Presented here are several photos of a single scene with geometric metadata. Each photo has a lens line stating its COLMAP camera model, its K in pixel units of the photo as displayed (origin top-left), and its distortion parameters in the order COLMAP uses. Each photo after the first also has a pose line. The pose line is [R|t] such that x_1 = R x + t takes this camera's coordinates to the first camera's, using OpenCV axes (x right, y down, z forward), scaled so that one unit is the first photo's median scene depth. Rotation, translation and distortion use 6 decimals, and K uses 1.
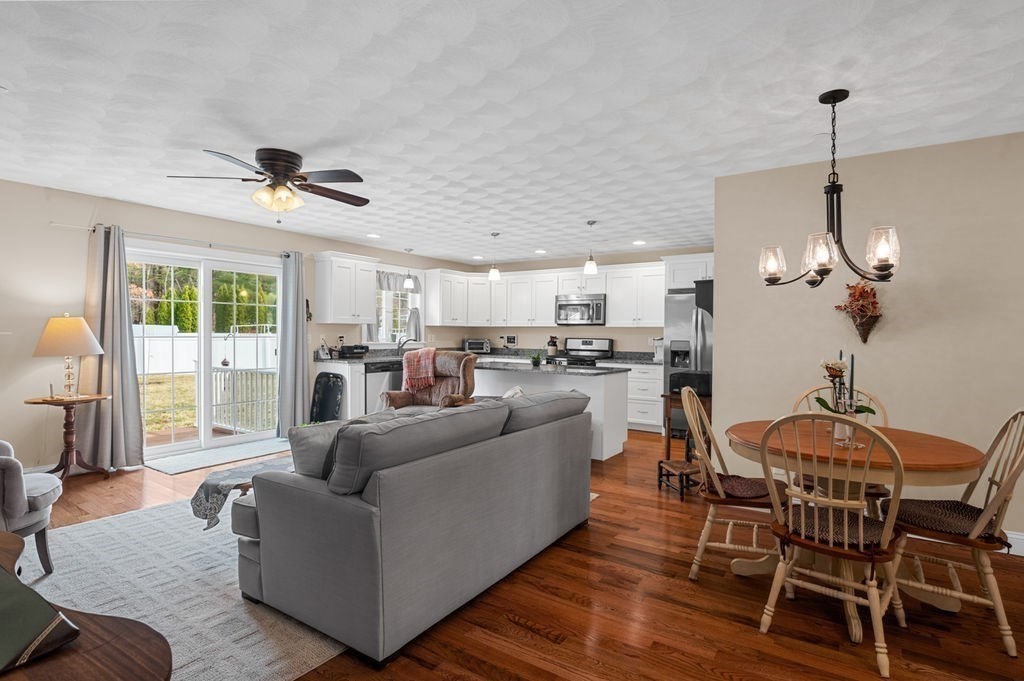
lens RADIAL K [[528.7, 0, 509.3], [0, 528.7, 338.3], [0, 0, 1]] dist [-0.002742, -0.000226]
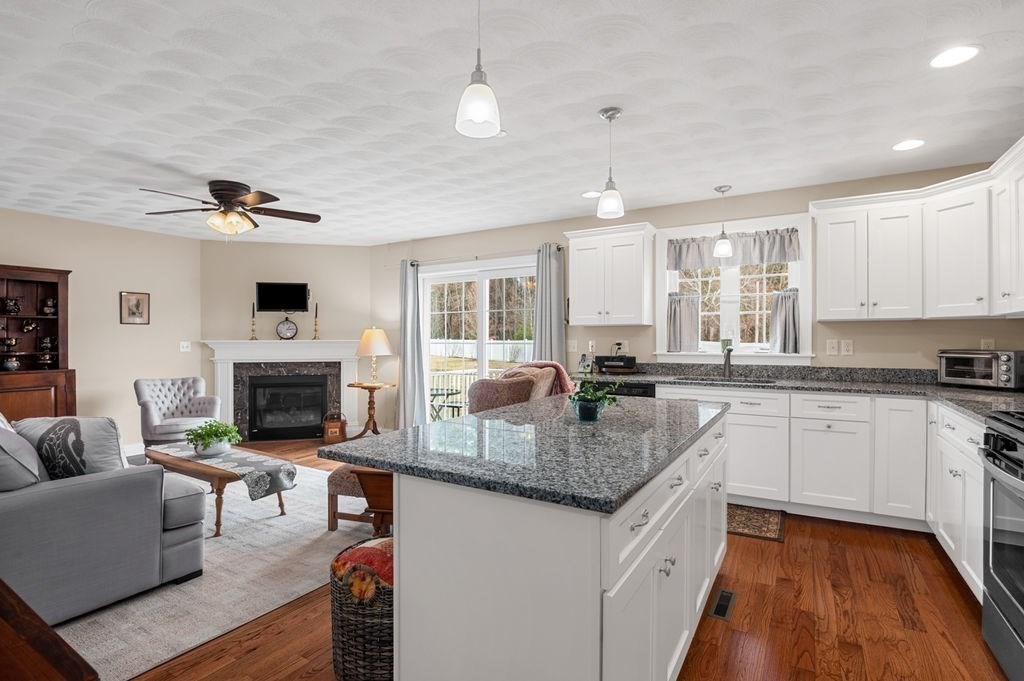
lens RADIAL K [[510.3, 0, 515.8], [0, 510.3, 335.5], [0, 0, 1]] dist [-0.021653, -0.002068]
pose [[0.034455, -0.015431, -0.999287, 0.462075], [-0.003592, 0.999872, -0.015564, -0.002977], [0.999400, 0.004125, 0.034395, 1.029142]]
